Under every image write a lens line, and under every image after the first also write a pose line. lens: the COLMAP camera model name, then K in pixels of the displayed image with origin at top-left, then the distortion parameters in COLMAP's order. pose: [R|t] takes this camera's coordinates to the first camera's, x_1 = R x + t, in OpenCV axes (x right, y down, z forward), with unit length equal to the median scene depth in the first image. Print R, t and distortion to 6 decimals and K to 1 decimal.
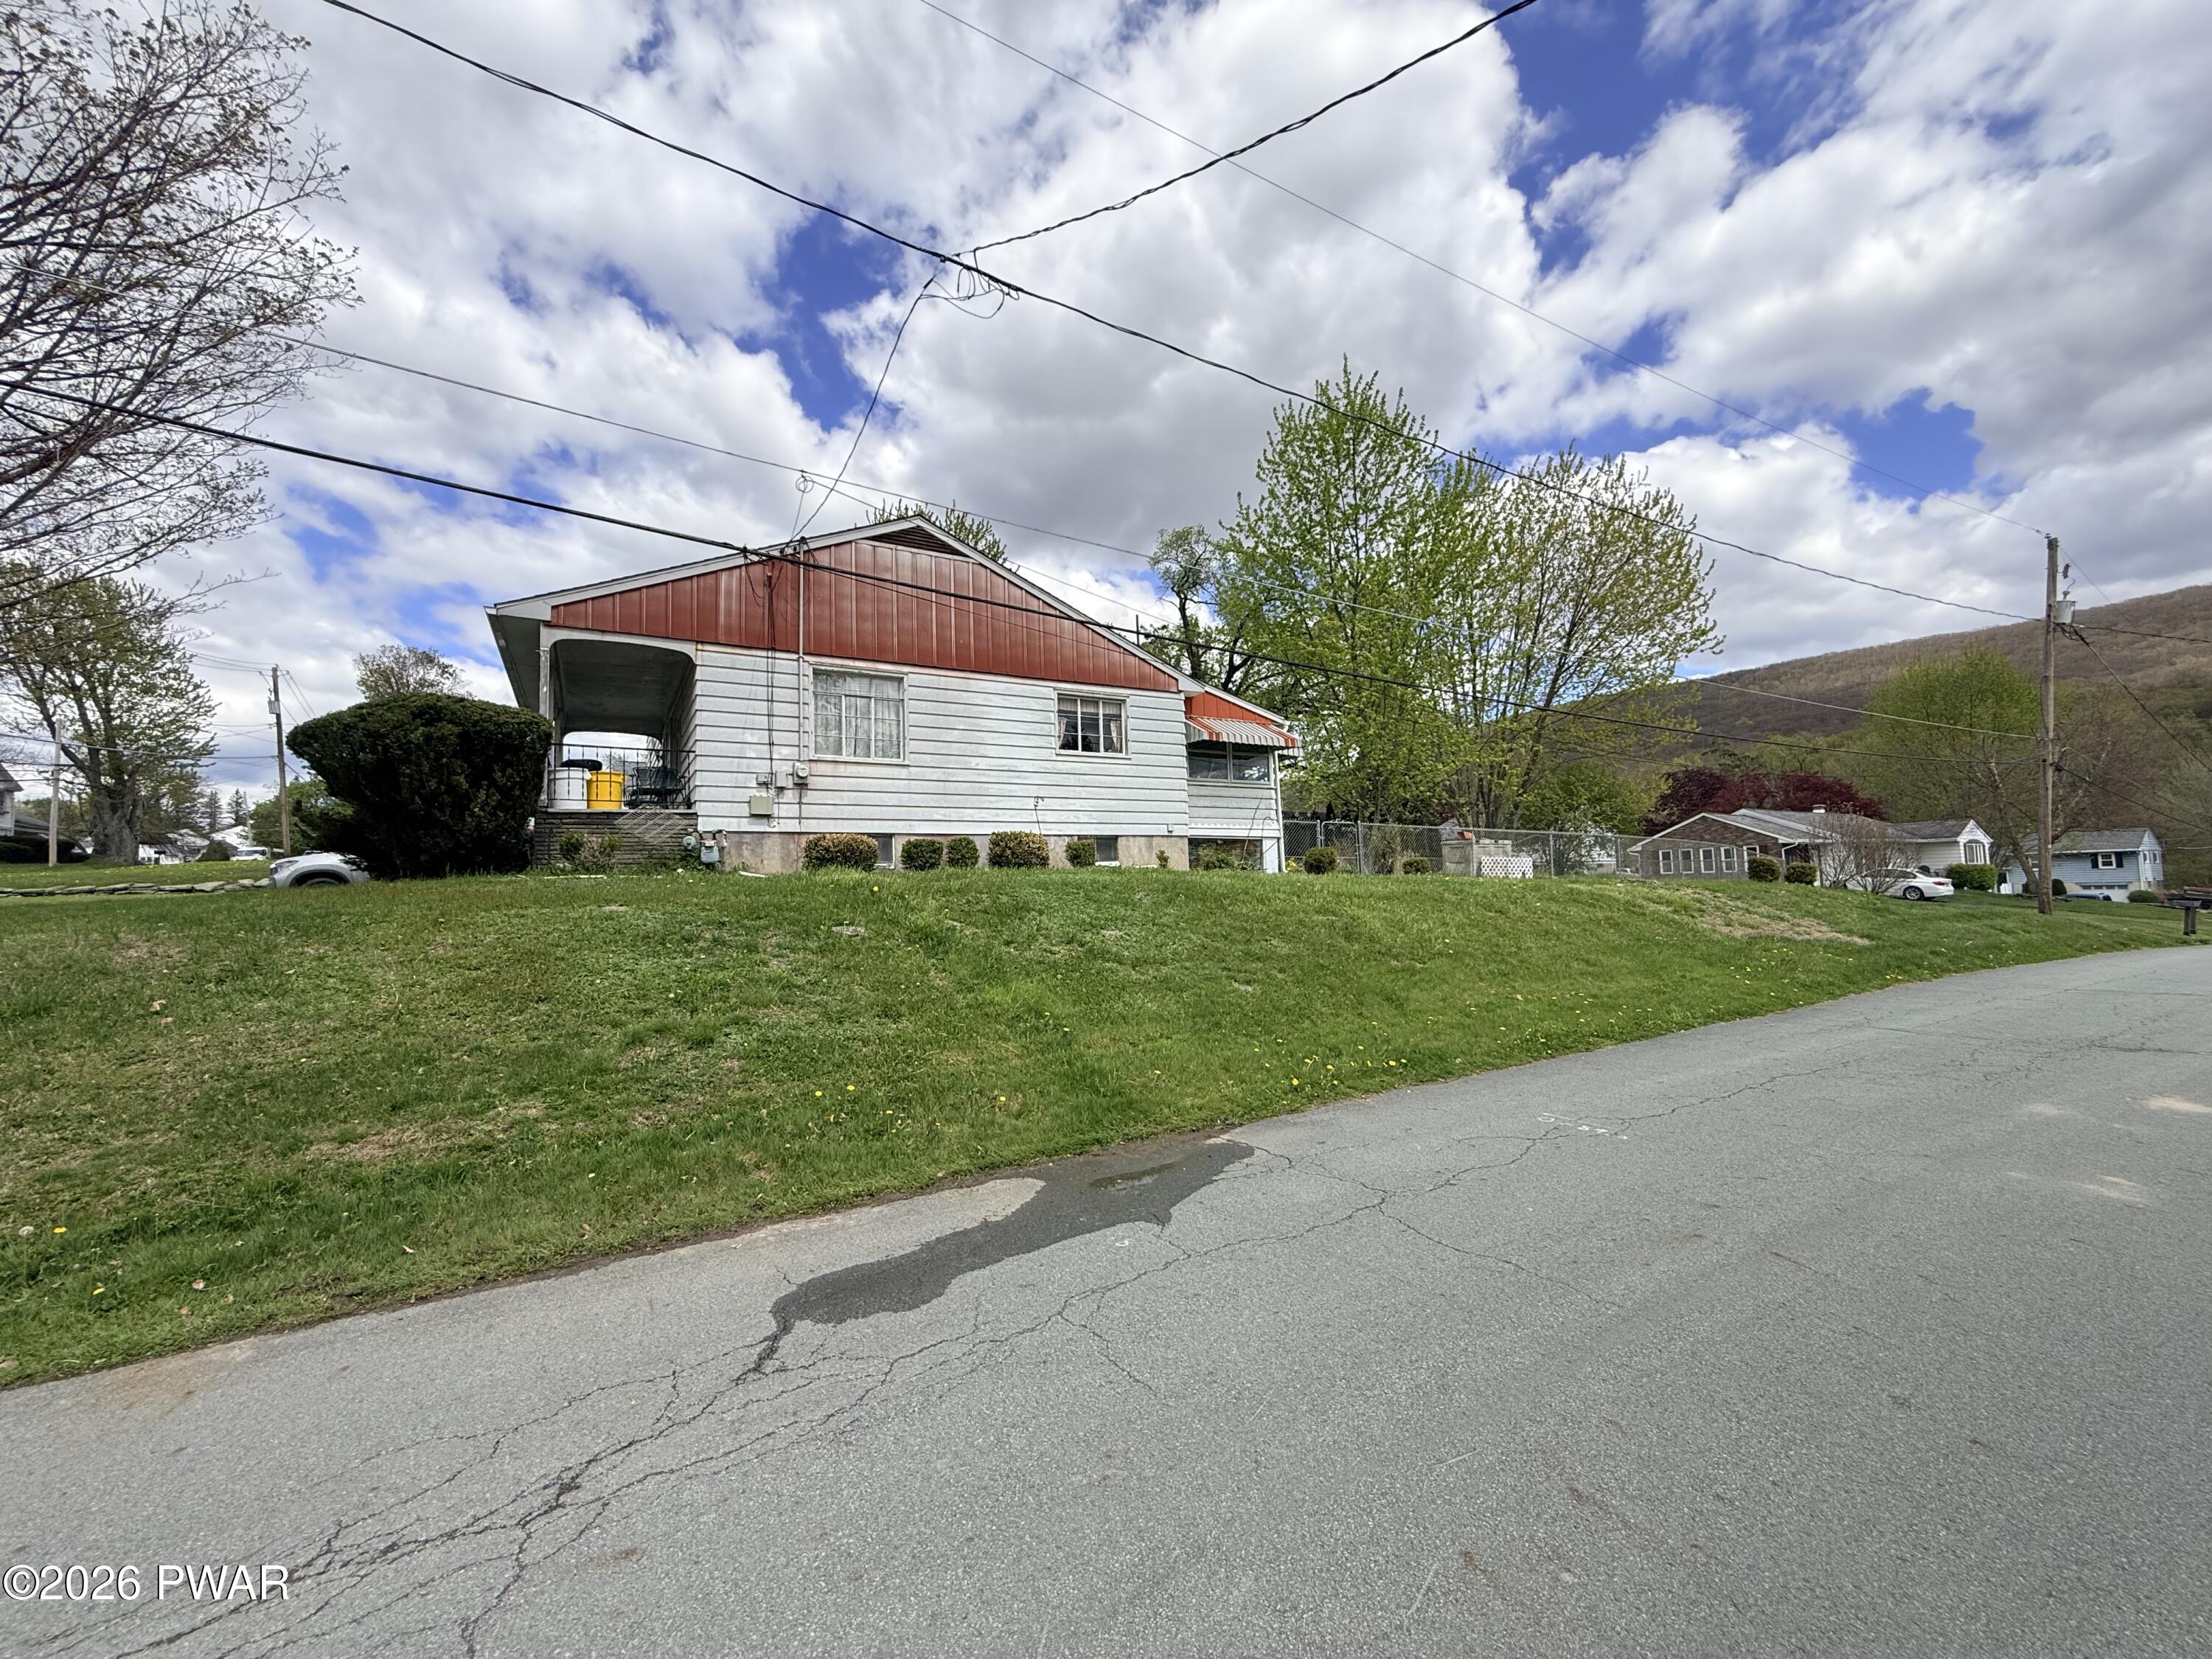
lens RADIAL K [[885.6, 0, 1104.9], [0, 885.6, 831.4], [0, 0, 1]] dist [-0.000242, -0.000009]
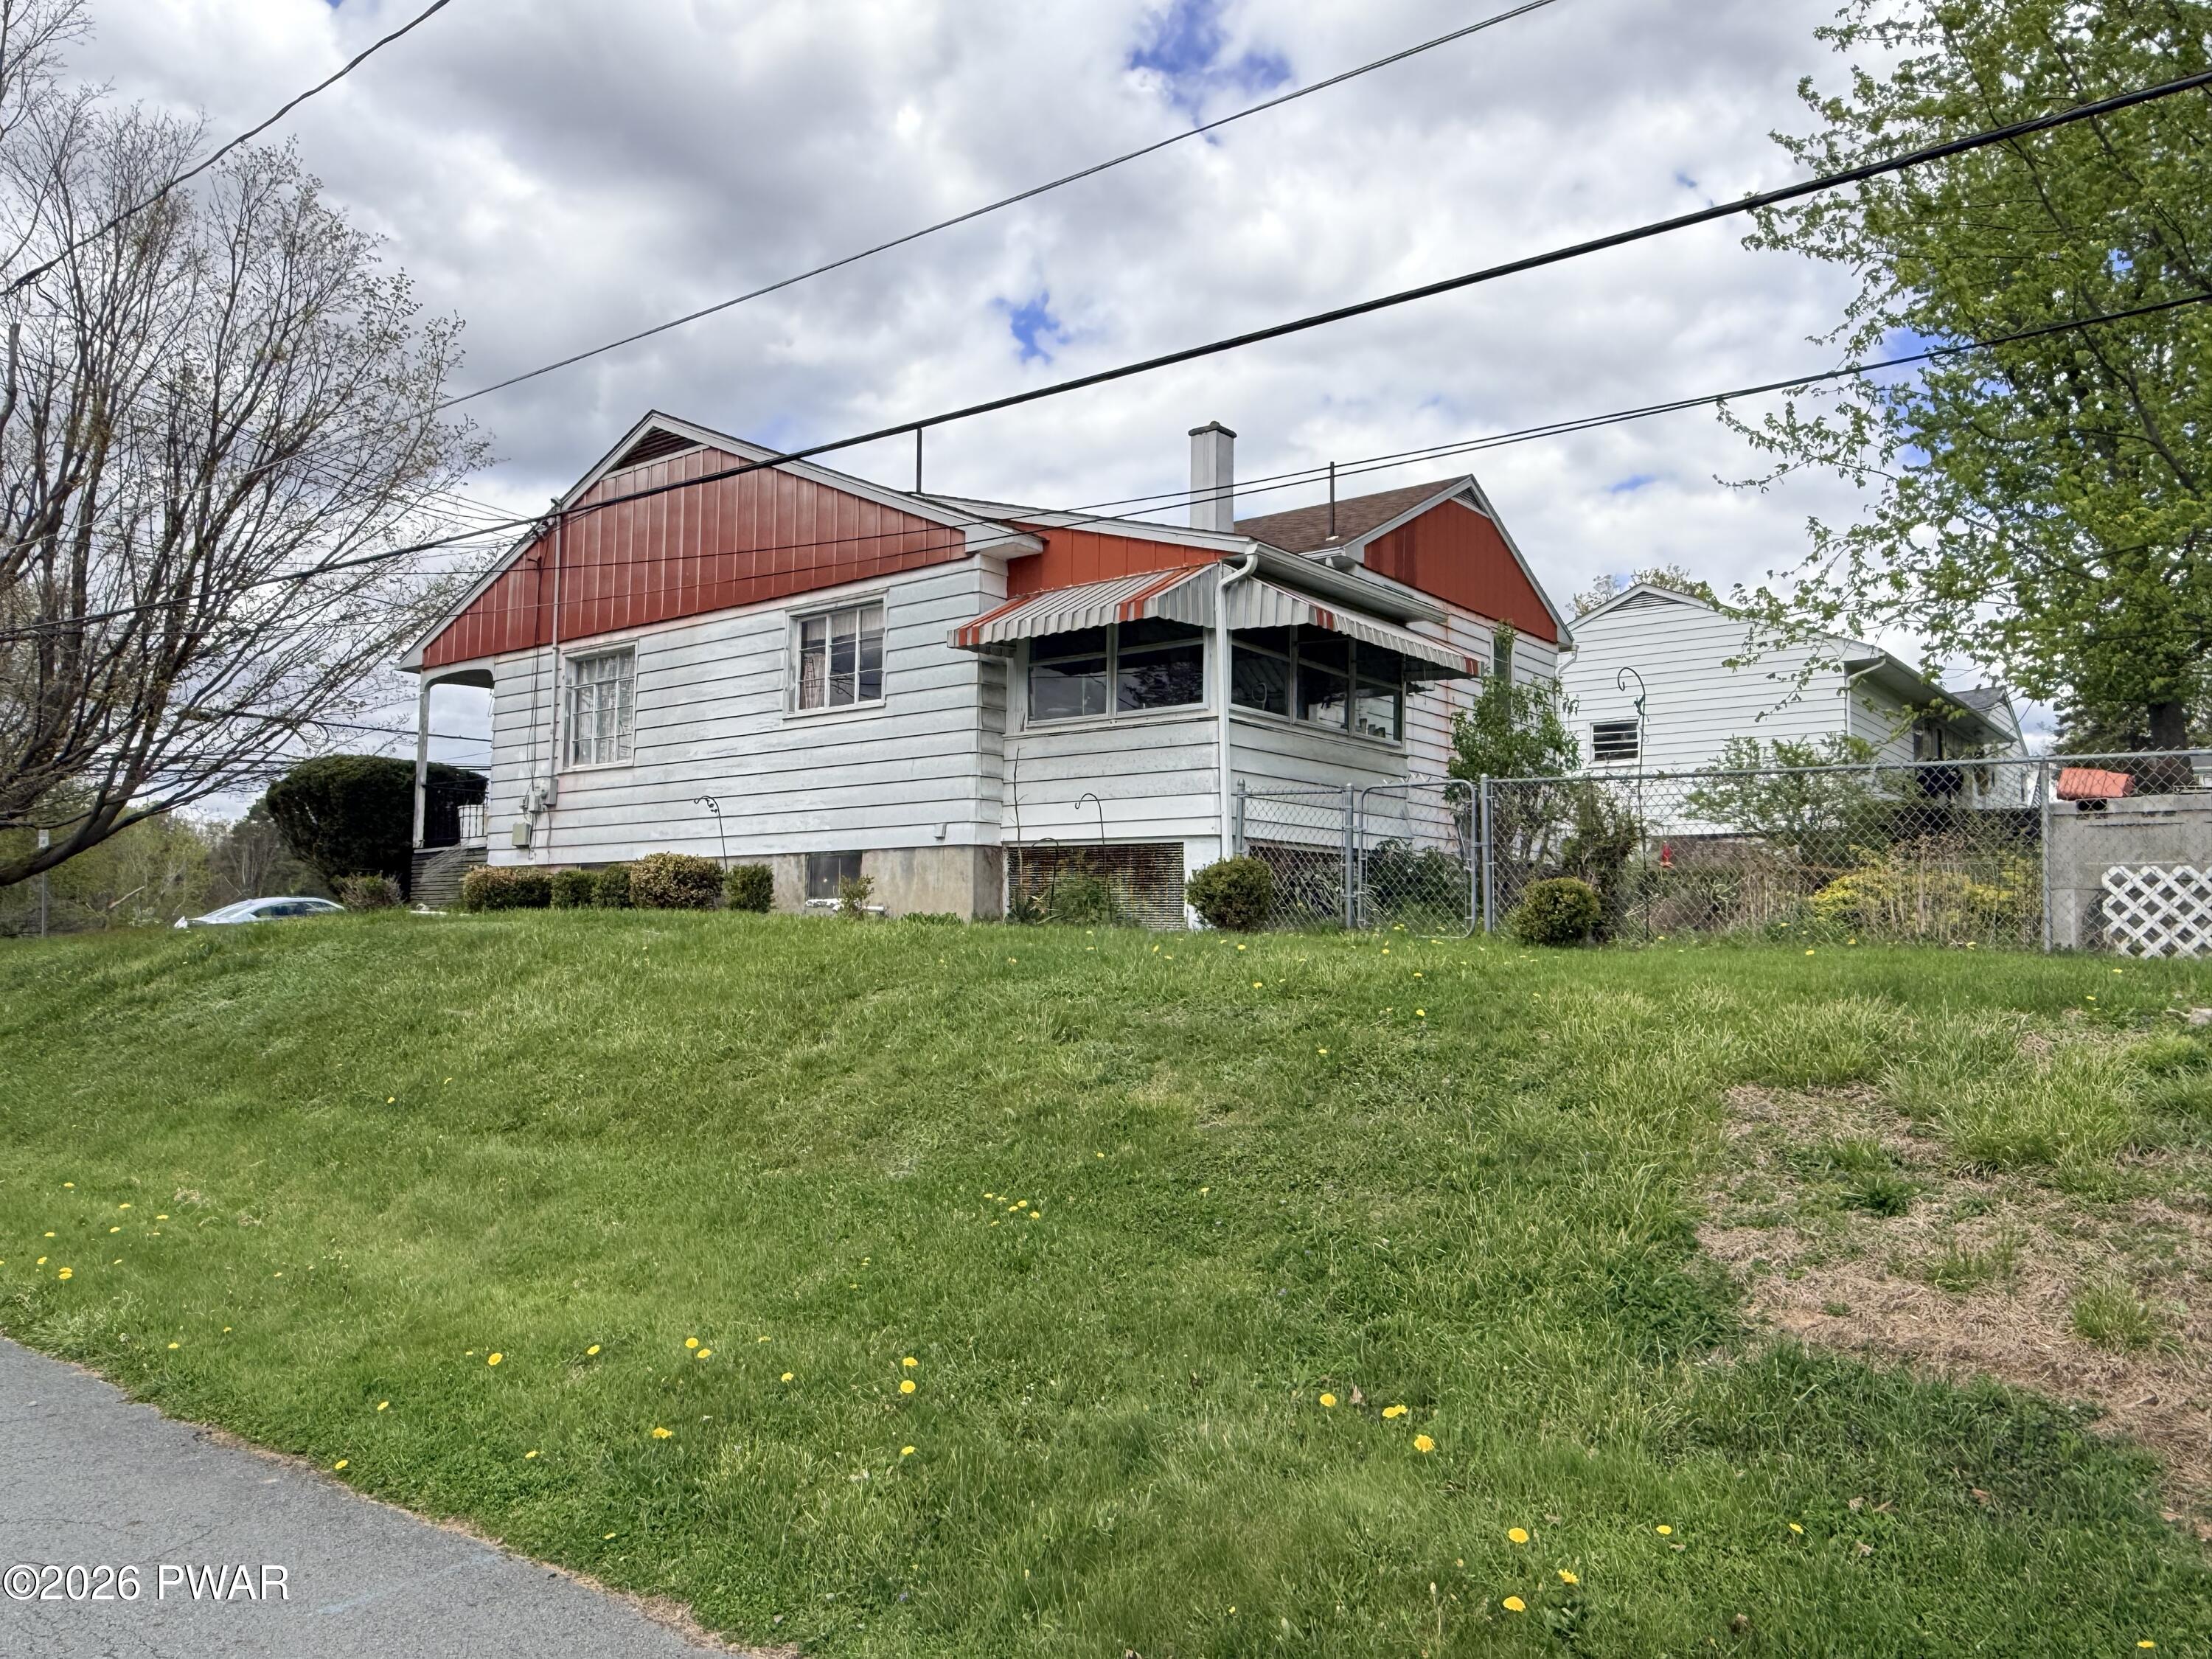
lens RADIAL K [[1542.6, 0, 1108.2], [0, 1542.6, 820.9], [0, 0, 1]] dist [-0.007066, -0.001434]
pose [[0.365047, -0.039178, -0.930164, 0.973523], [0.049486, 0.998518, -0.022636, 0.015479], [0.929673, -0.037766, 0.366445, 0.806909]]
